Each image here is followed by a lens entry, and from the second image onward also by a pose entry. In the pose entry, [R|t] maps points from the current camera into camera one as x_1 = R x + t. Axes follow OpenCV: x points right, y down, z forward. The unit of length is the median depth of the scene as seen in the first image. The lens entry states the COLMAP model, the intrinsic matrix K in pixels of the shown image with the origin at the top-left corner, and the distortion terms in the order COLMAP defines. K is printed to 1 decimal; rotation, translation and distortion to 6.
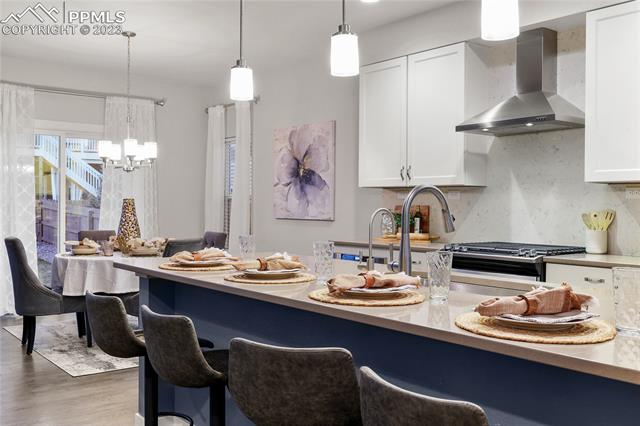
lens RADIAL K [[617.7, 0, 320.0], [0, 617.7, 213.0], [0, 0, 1]] dist [-0.000011, 0.000100]
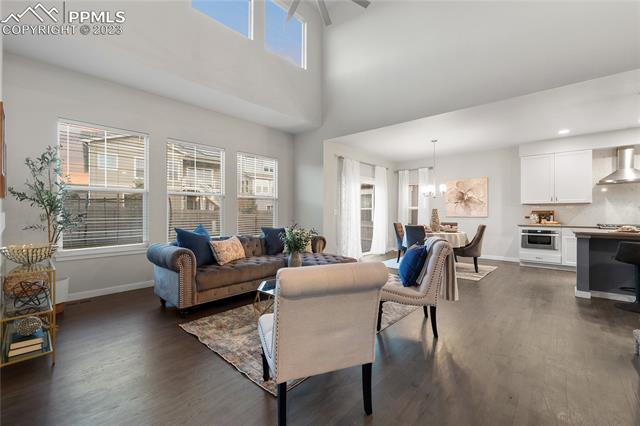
lens RADIAL K [[271.3, 0, 319.1], [0, 271.3, 210.2], [0, 0, 1]] dist [0.001479, 0.000685]
pose [[0.989196, -0.001095, 0.146596, -0.783822], [0.005442, 0.999557, -0.029257, 0.012021], [-0.146499, 0.029738, 0.988764, 0.014514]]
